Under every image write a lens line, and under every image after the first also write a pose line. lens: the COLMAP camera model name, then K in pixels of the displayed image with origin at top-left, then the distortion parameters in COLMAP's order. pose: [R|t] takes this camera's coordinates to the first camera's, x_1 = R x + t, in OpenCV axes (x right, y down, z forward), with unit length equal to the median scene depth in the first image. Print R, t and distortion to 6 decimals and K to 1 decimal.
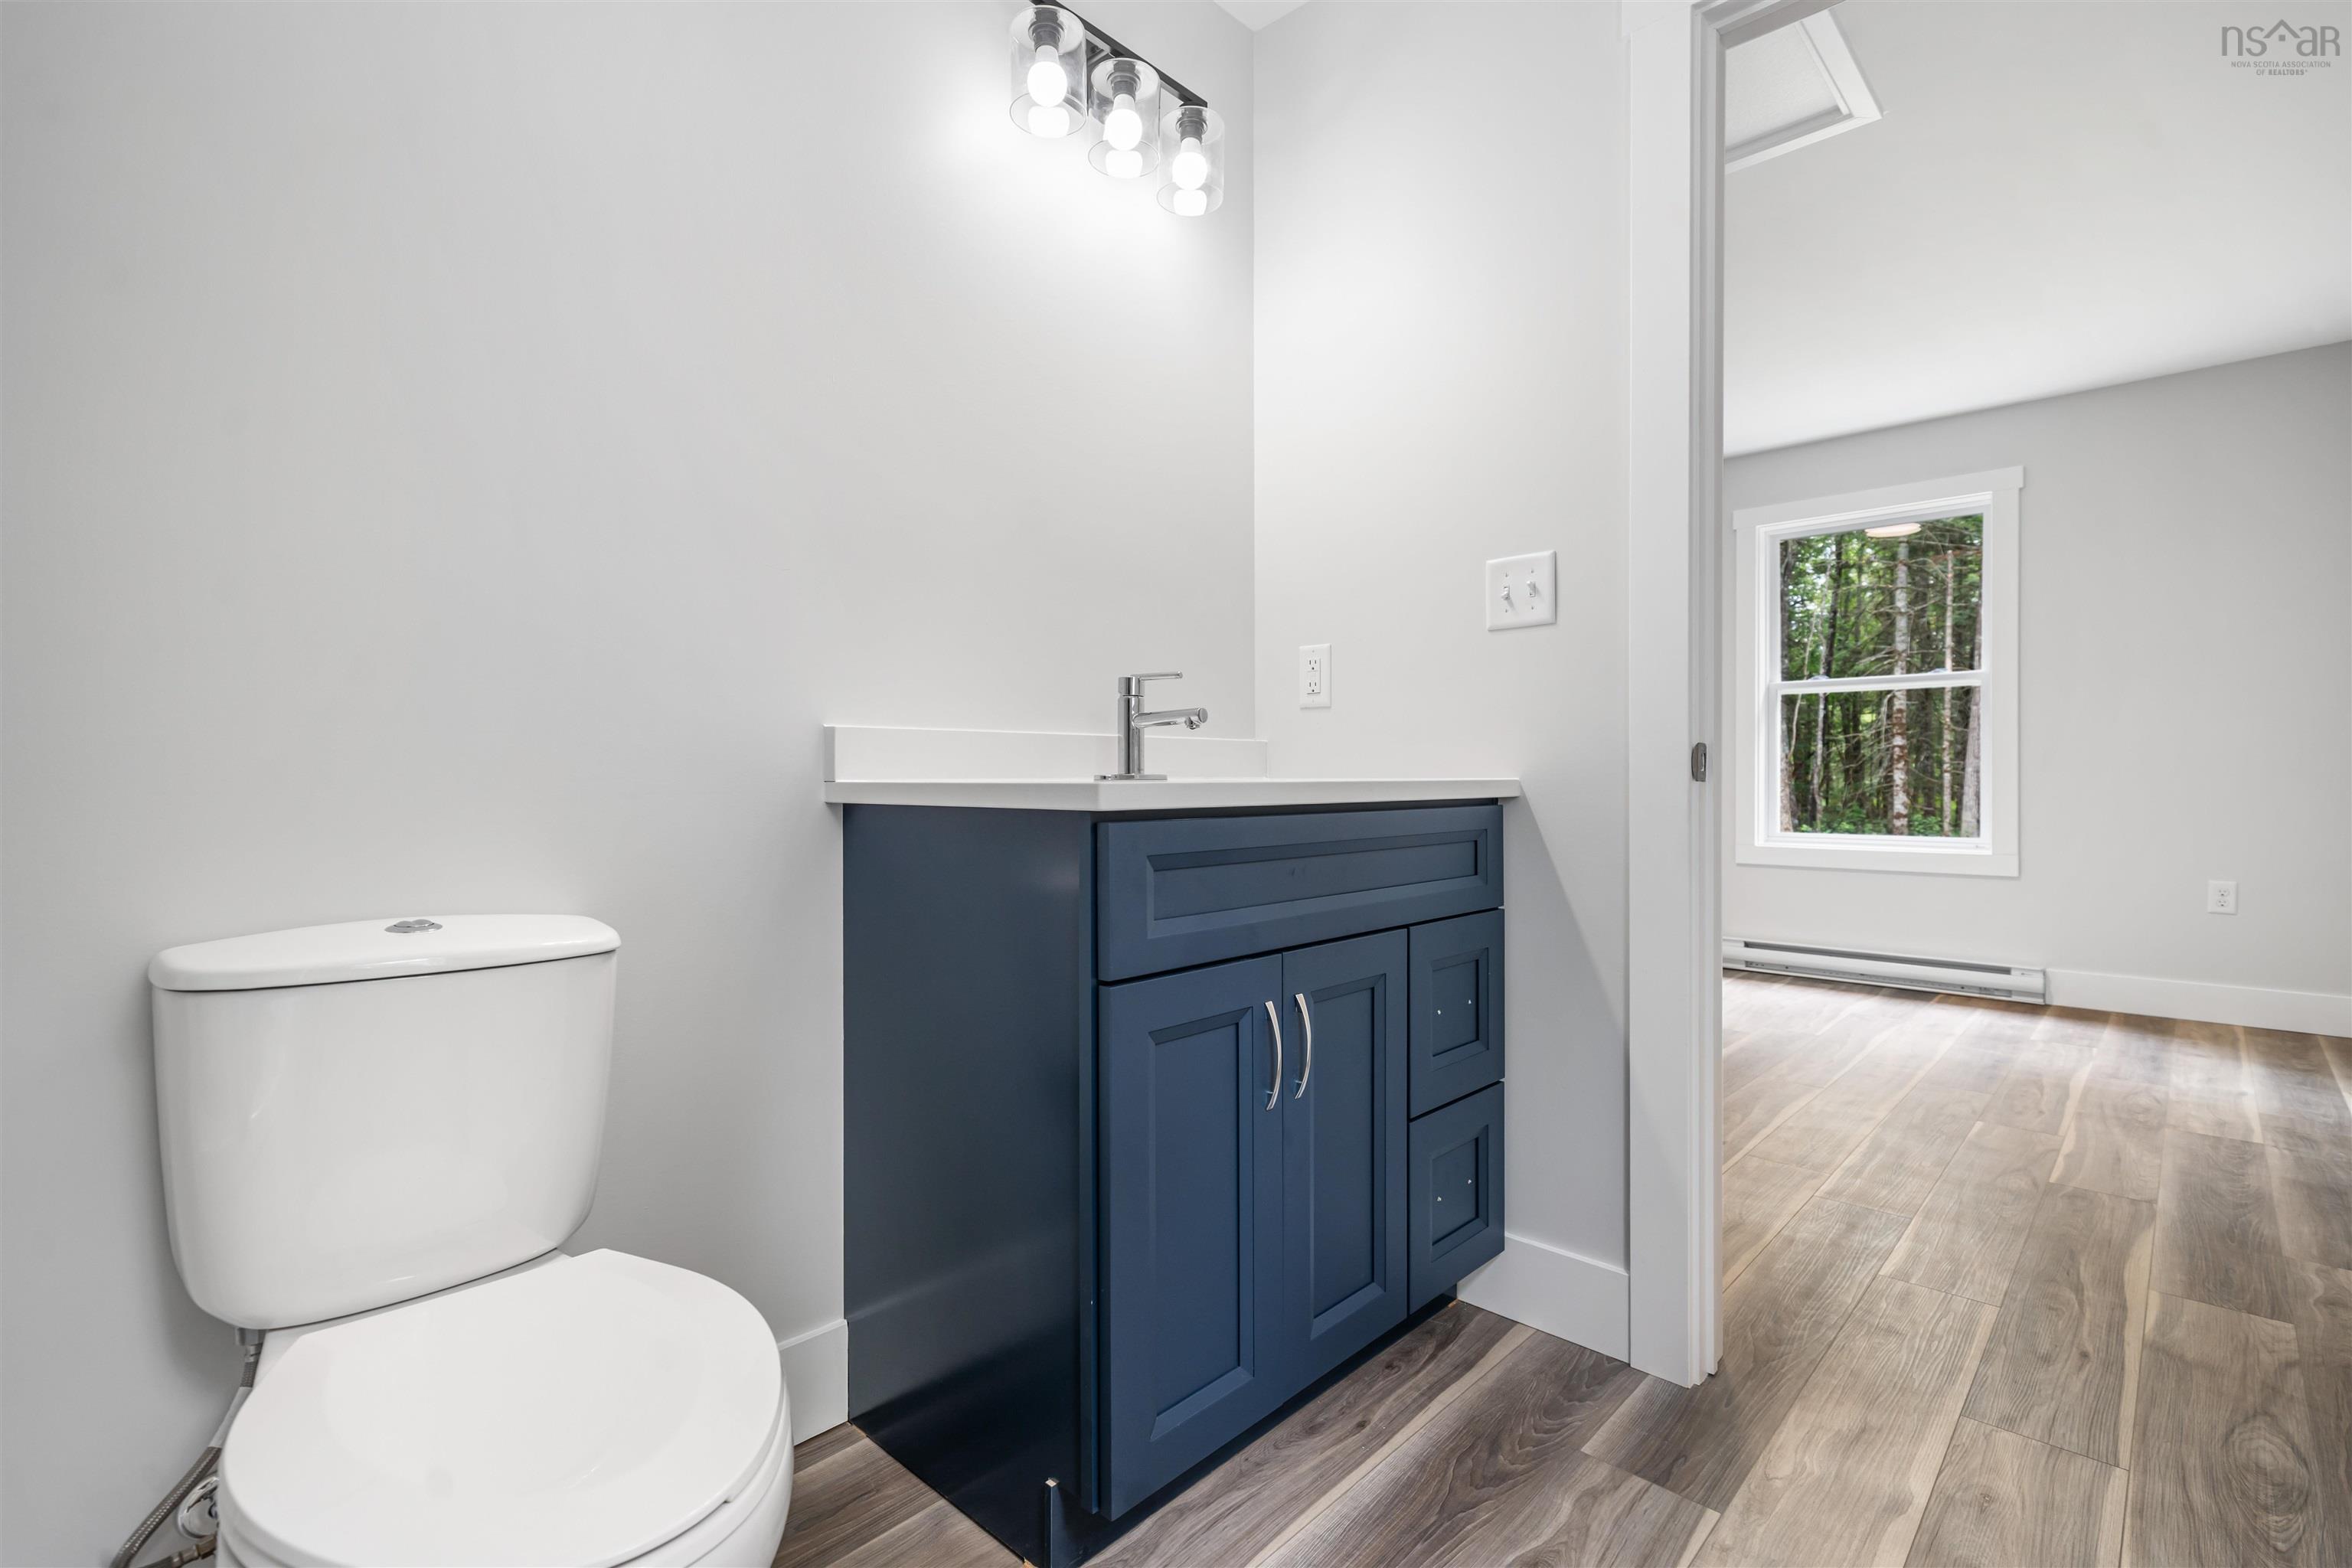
lens RADIAL K [[1078.6, 0, 1176.0], [0, 1078.6, 784.0], [0, 0, 1]] dist [0.001561, -0.000238]
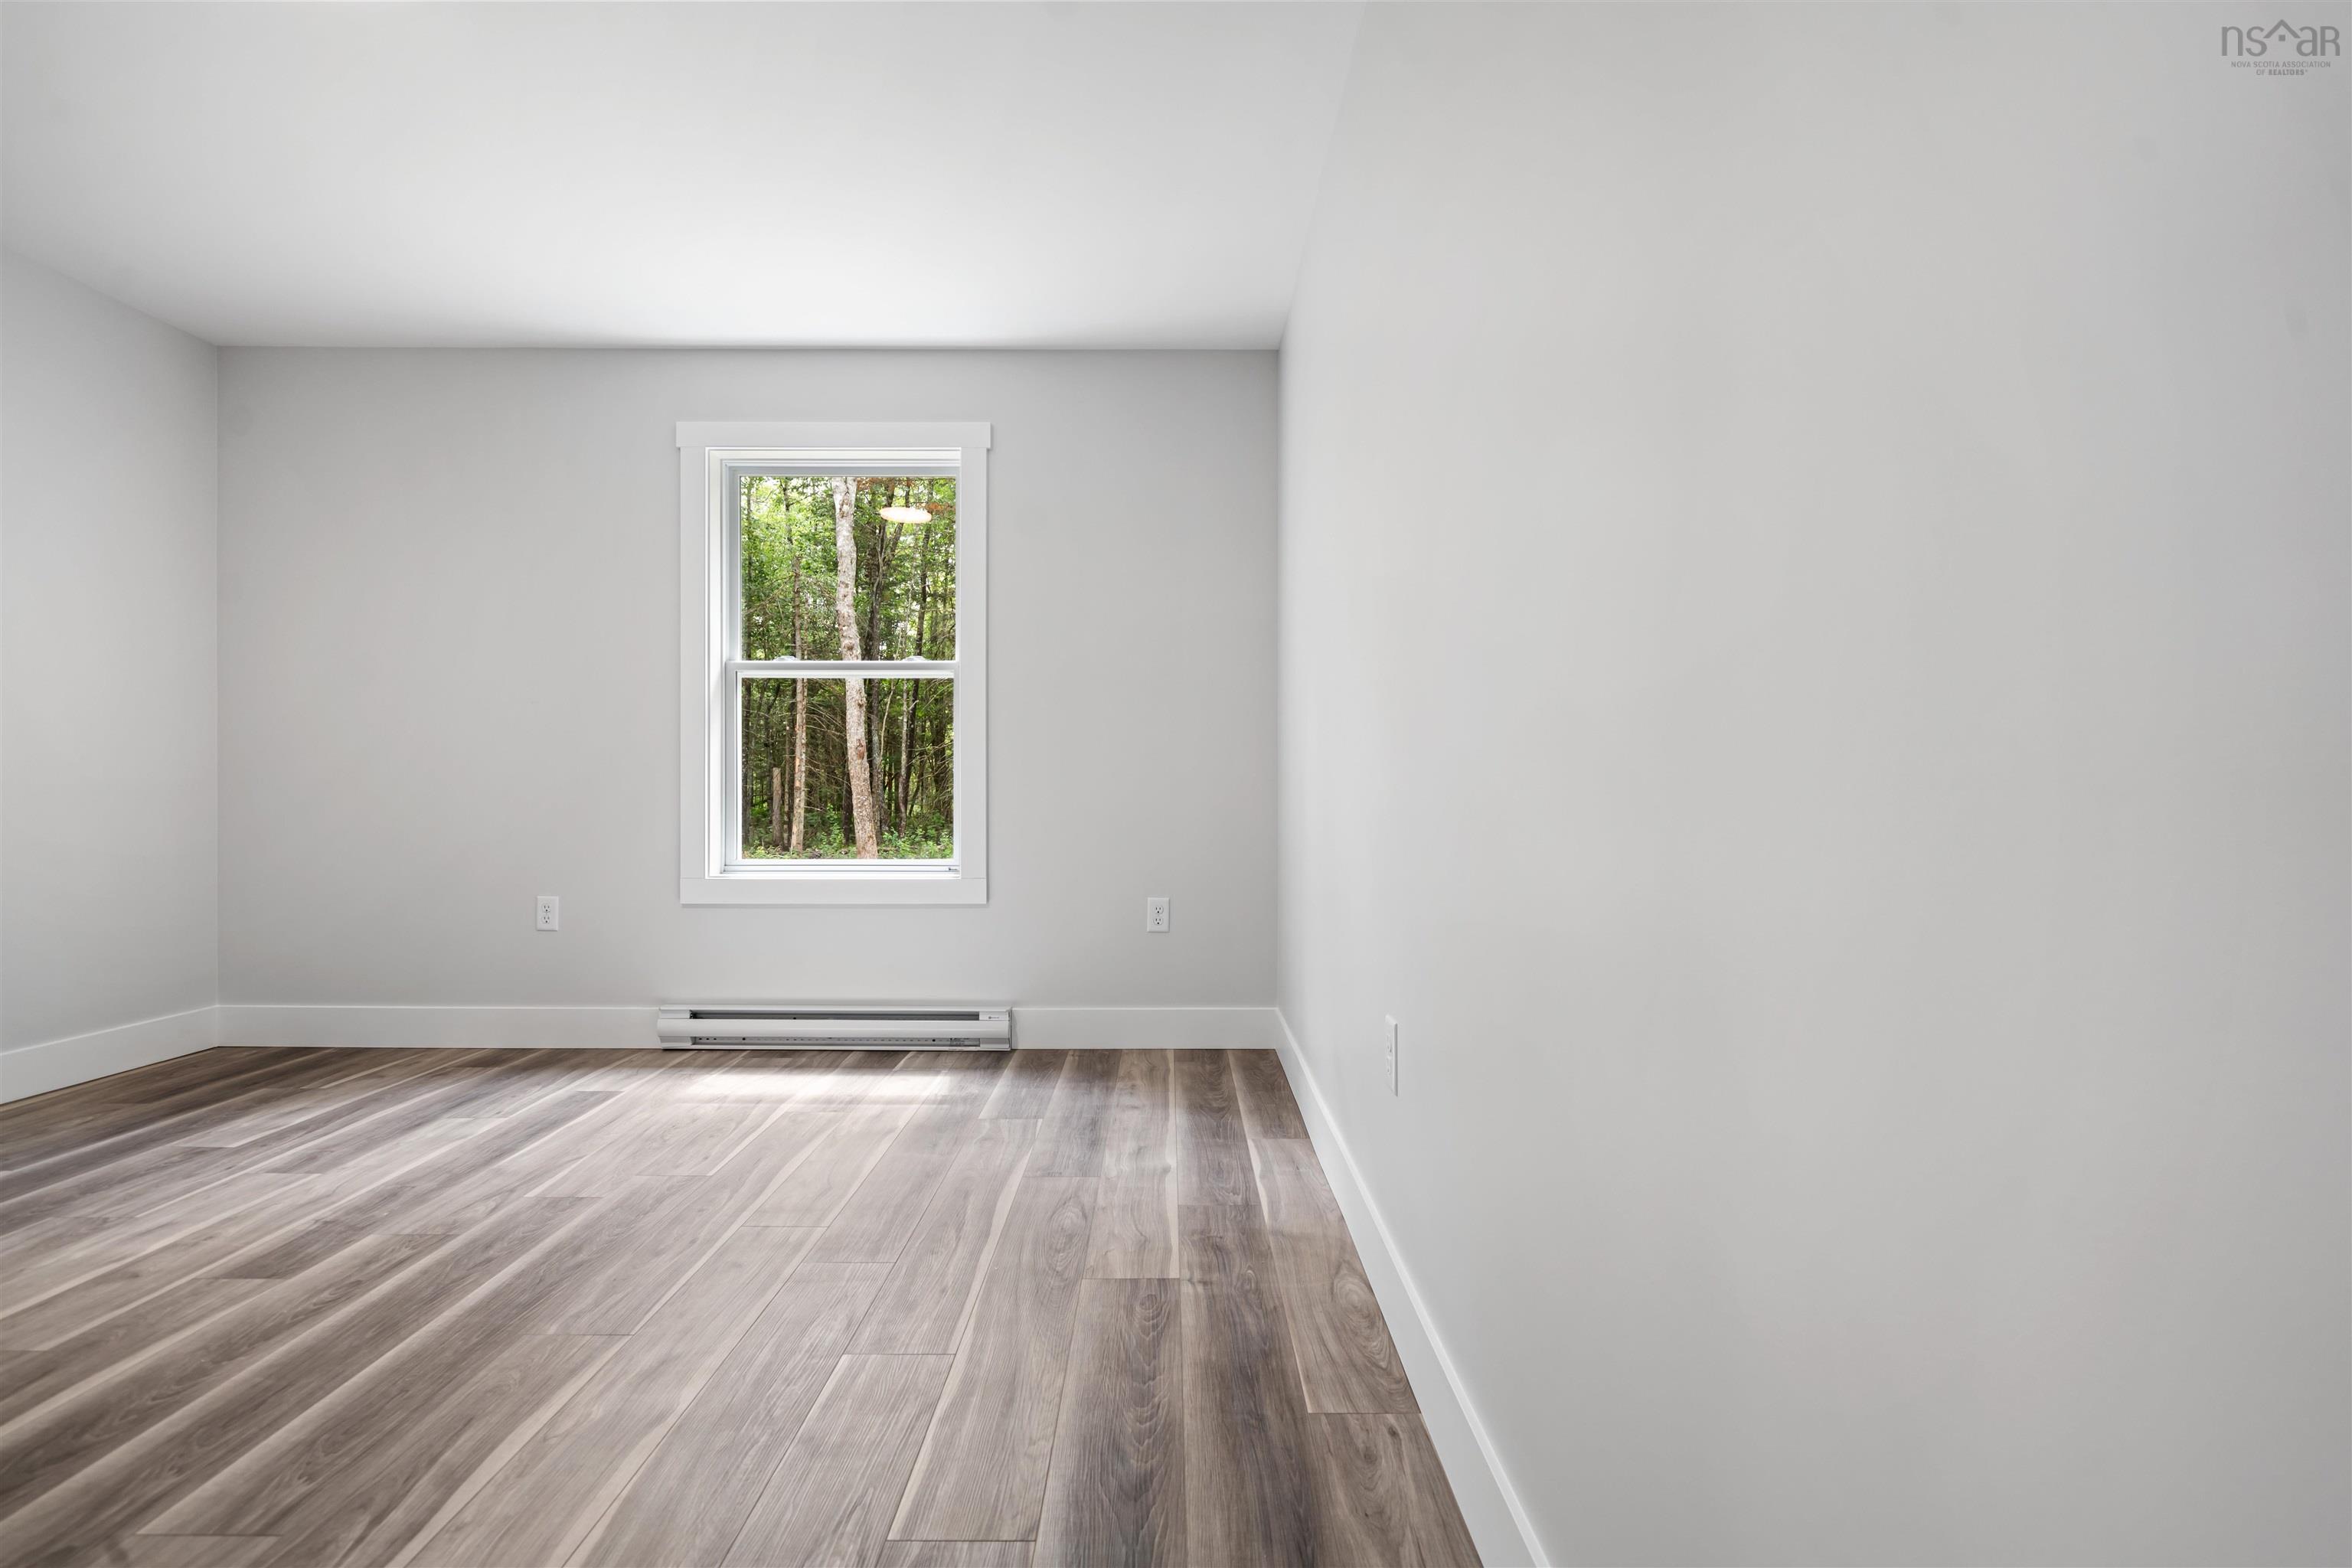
lens RADIAL K [[1078.6, 0, 1176.0], [0, 1078.6, 784.0], [0, 0, 1]] dist [0.001561, -0.000238]
pose [[0.720100, 0.005173, 0.693851, 0.357748], [0.000504, 0.999968, -0.007978, -0.002197], [-0.693870, 0.006095, 0.720074, 0.340438]]
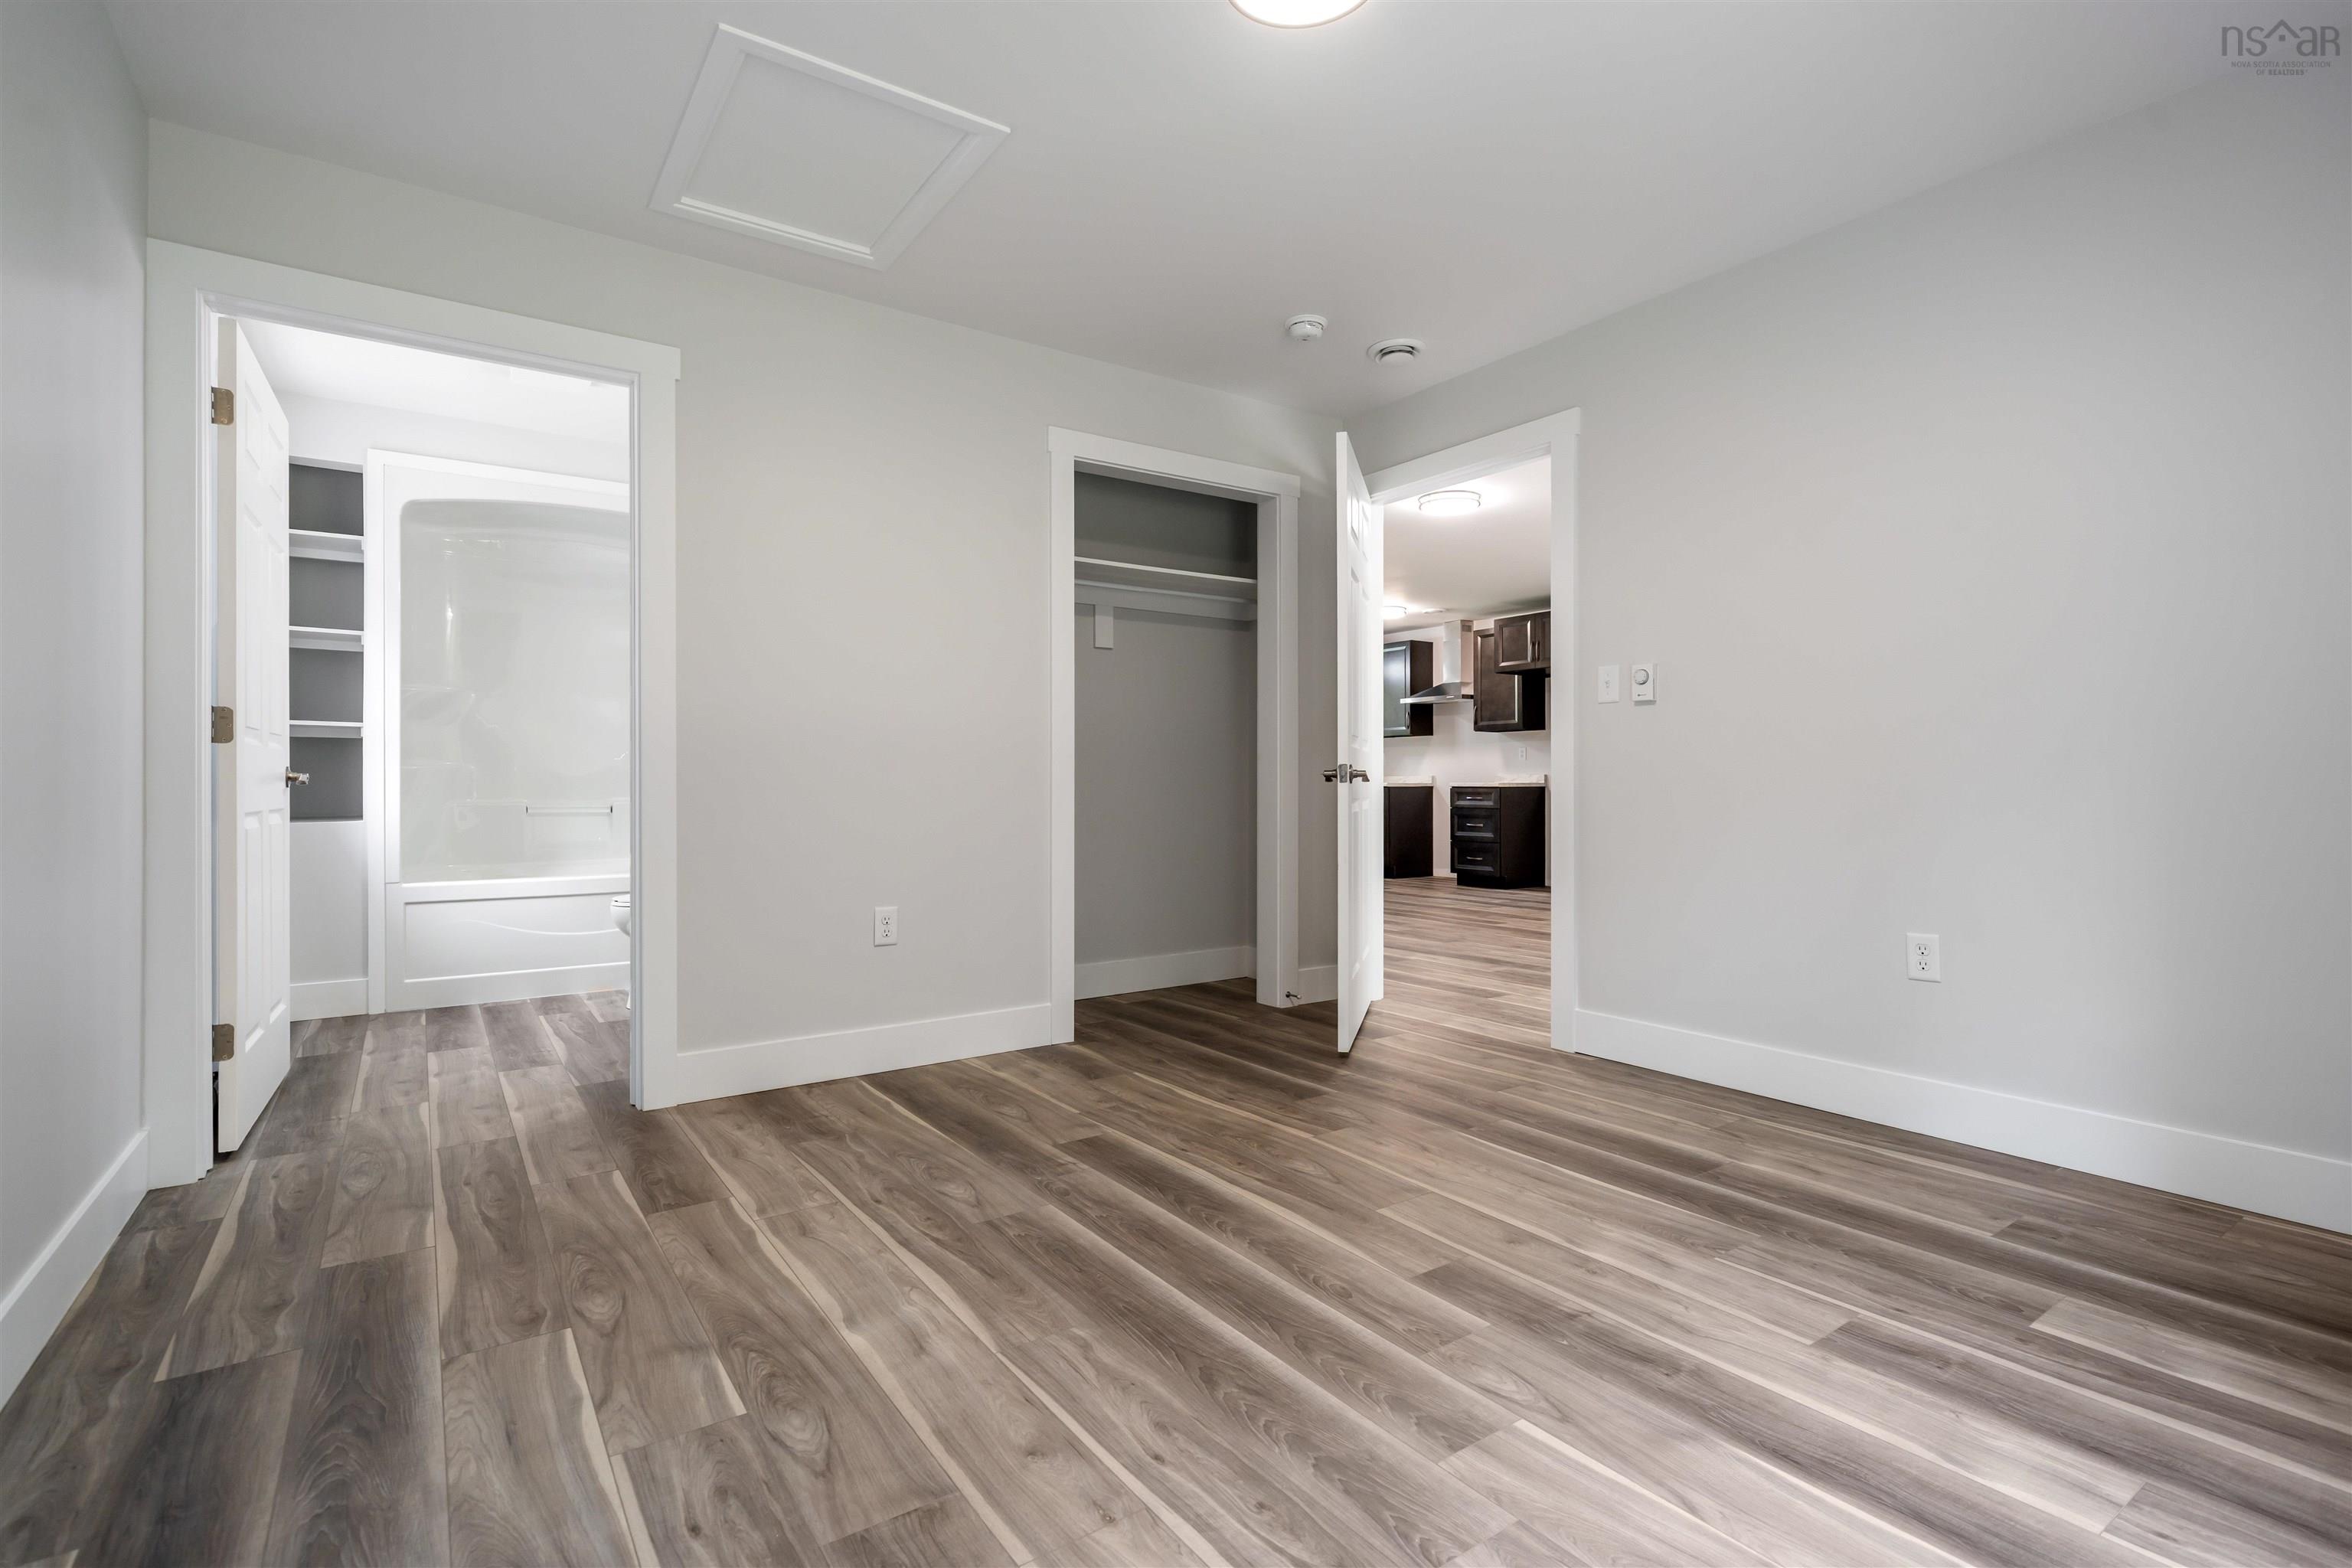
lens RADIAL K [[1078.6, 0, 1176.0], [0, 1078.6, 784.0], [0, 0, 1]] dist [0.001561, -0.000238]
pose [[-0.194255, 0.003853, -0.980944, 0.974360], [-0.004040, 0.999981, 0.004728, -0.009713], [0.980943, 0.004882, -0.194235, 1.038166]]
